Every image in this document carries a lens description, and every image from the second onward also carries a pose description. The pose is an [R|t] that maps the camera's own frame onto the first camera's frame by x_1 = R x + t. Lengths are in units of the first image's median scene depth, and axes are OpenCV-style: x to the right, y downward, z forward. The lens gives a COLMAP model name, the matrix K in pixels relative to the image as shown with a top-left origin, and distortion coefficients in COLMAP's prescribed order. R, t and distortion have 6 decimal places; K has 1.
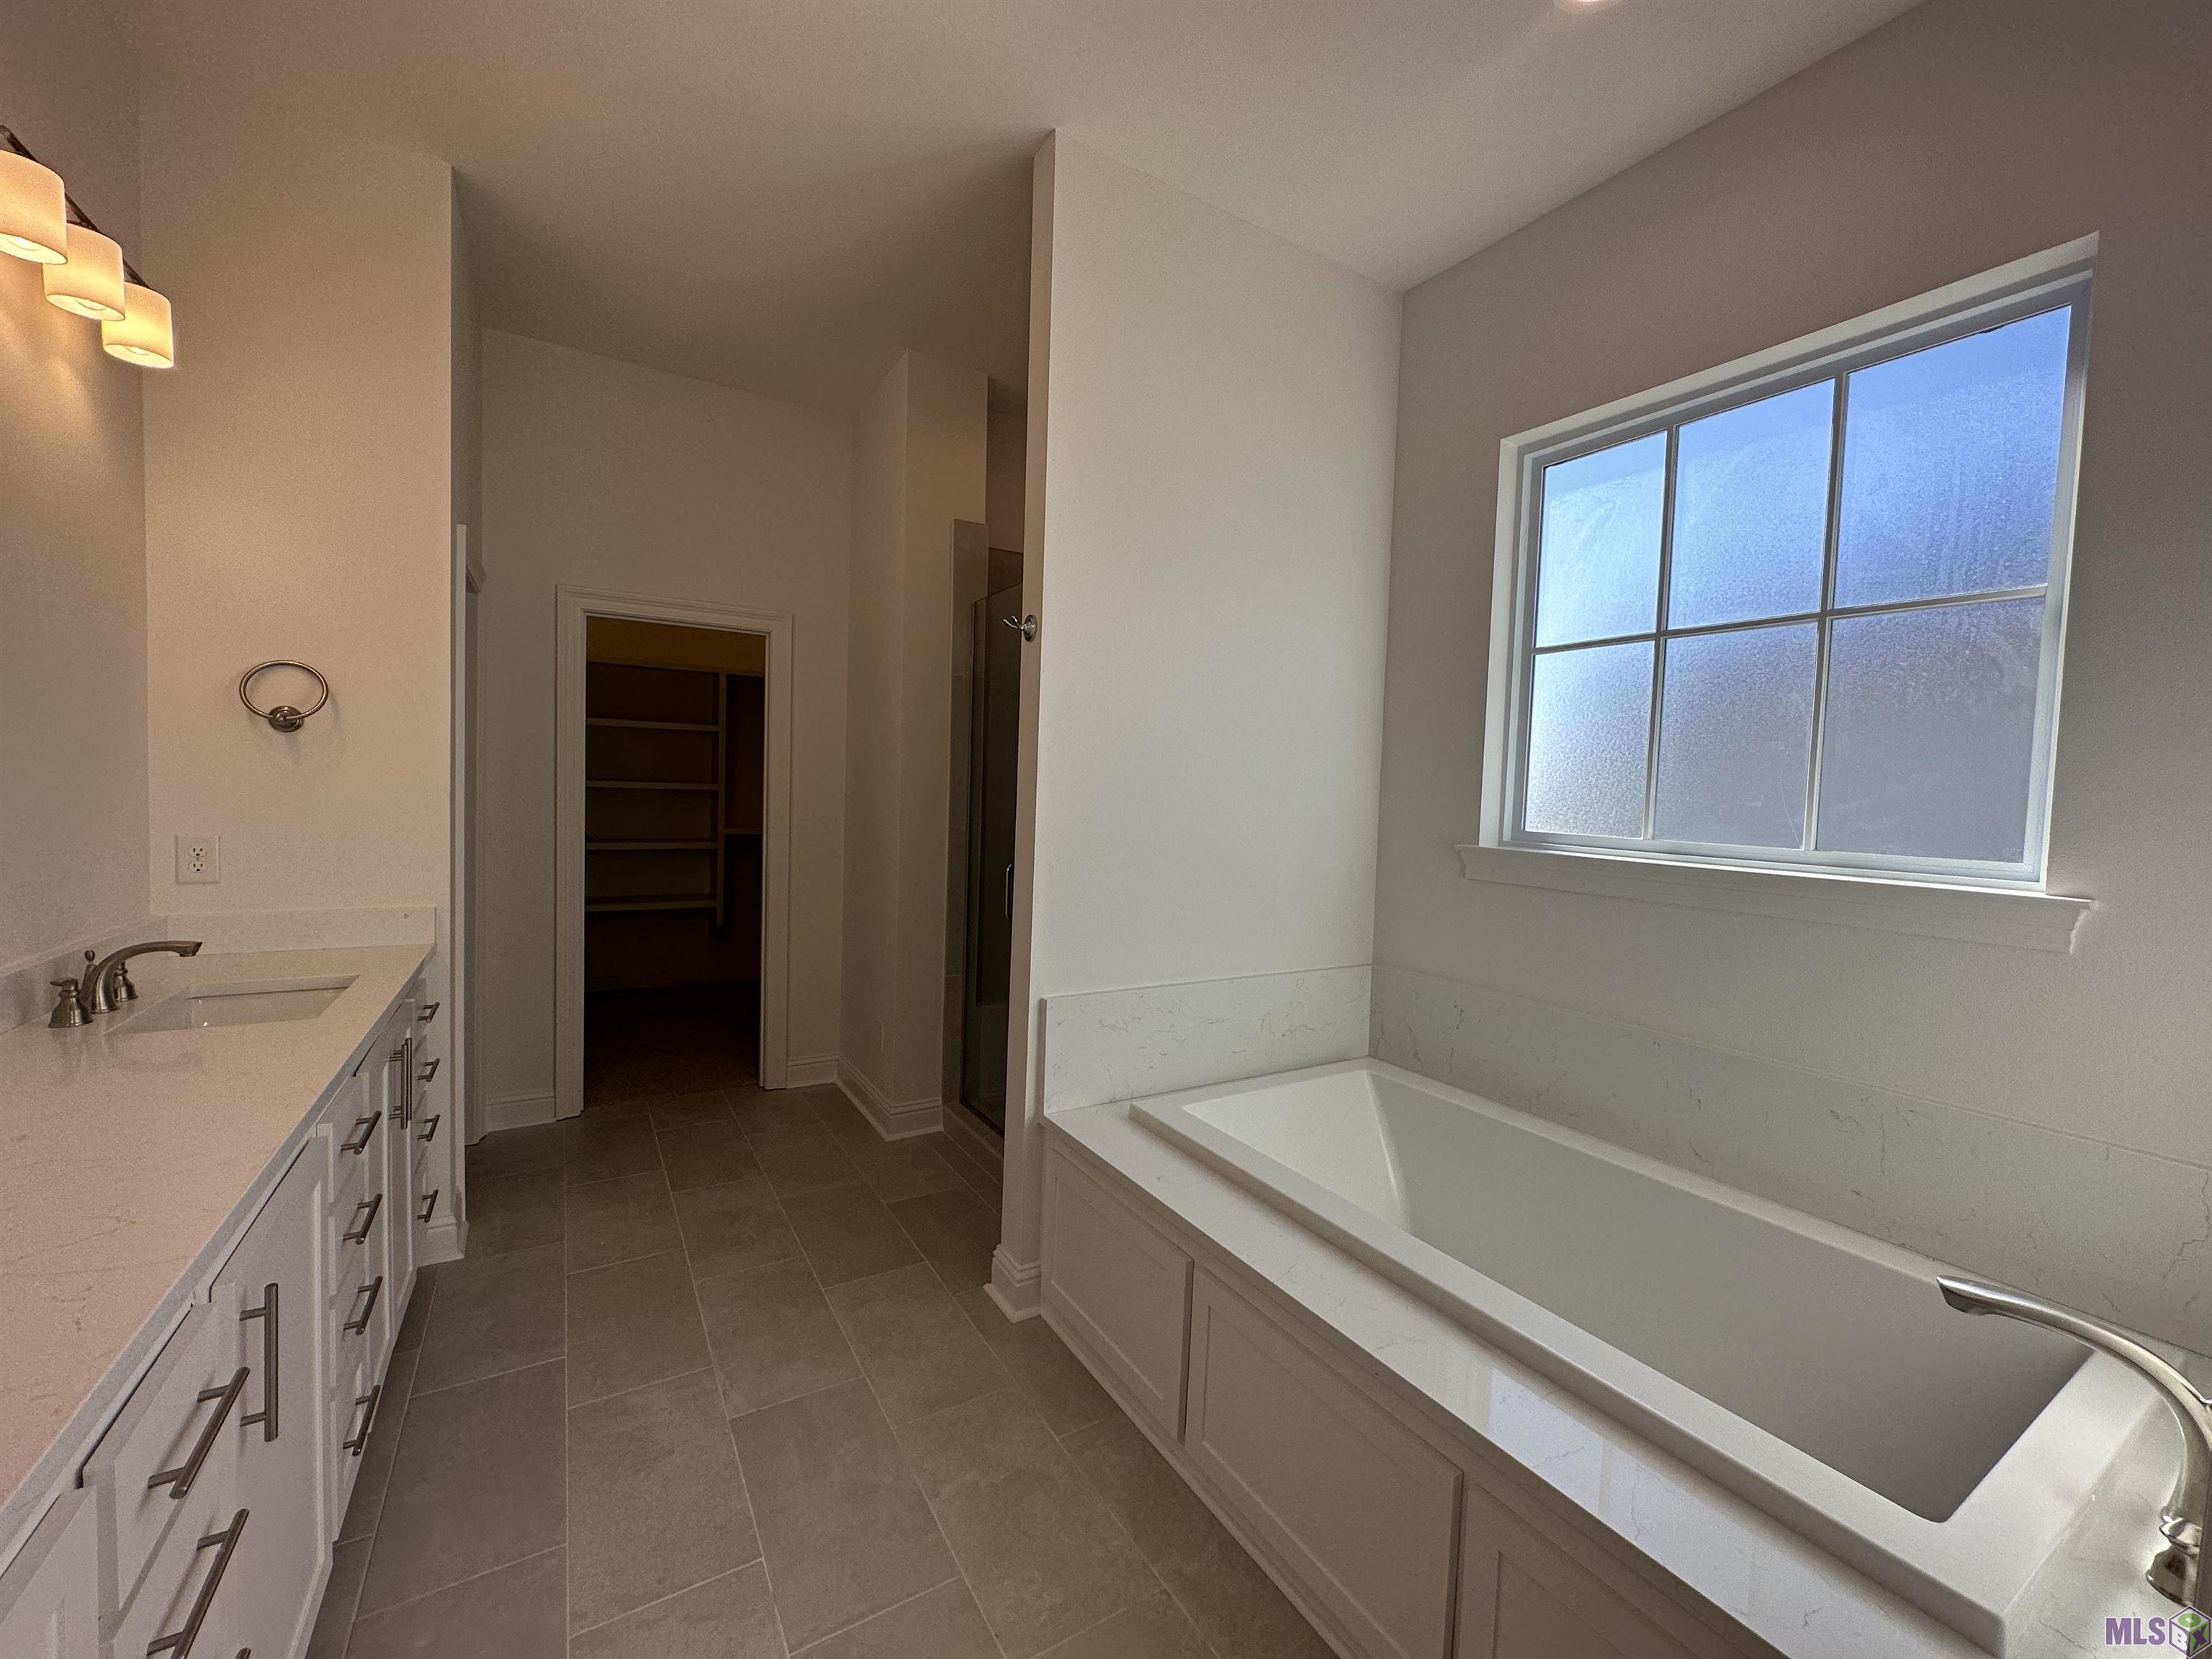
lens RADIAL K [[885.0, 0, 1106.0], [0, 885.0, 829.5], [0, 0, 1]] dist [-0.006221, -0.000129]
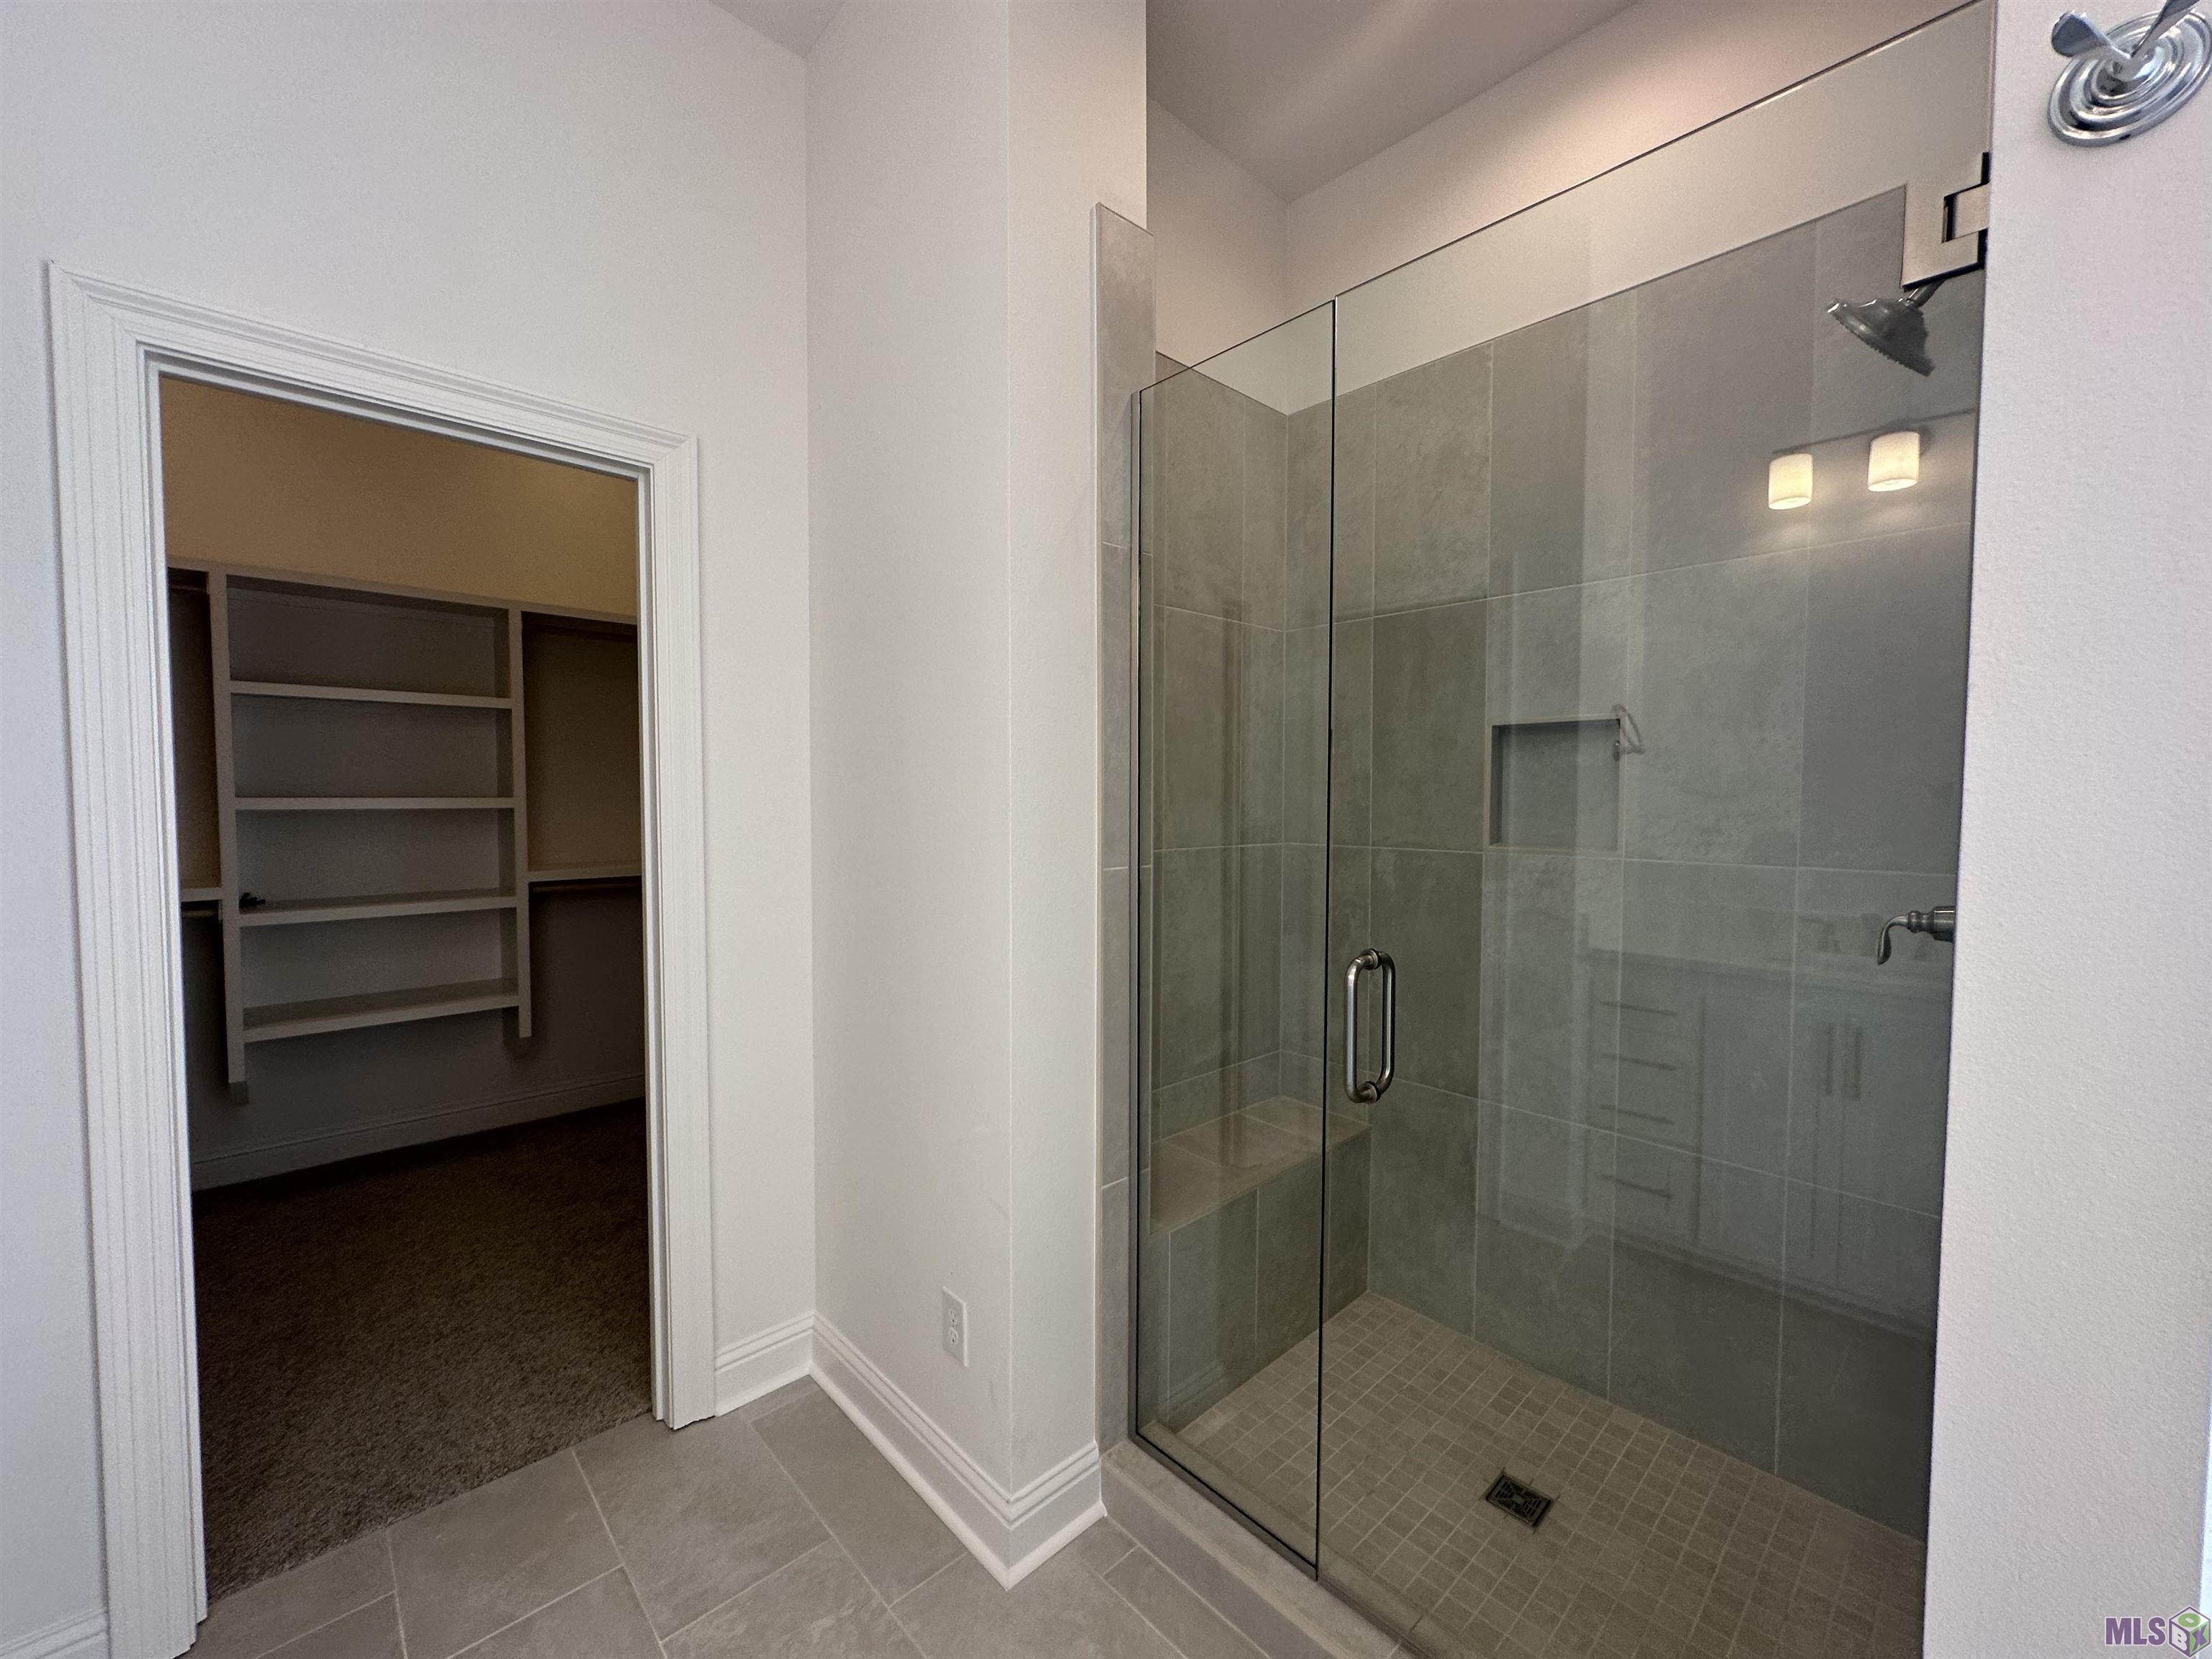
lens RADIAL K [[915.5, 0, 1106.0], [0, 915.5, 829.5], [0, 0, 1]] dist [0.011726, 0.000079]
pose [[0.982475, -0.037651, 0.182554, -0.234835], [0.038231, 0.999269, 0.000340, -0.021890], [-0.182434, 0.006645, 0.983196, 0.466282]]
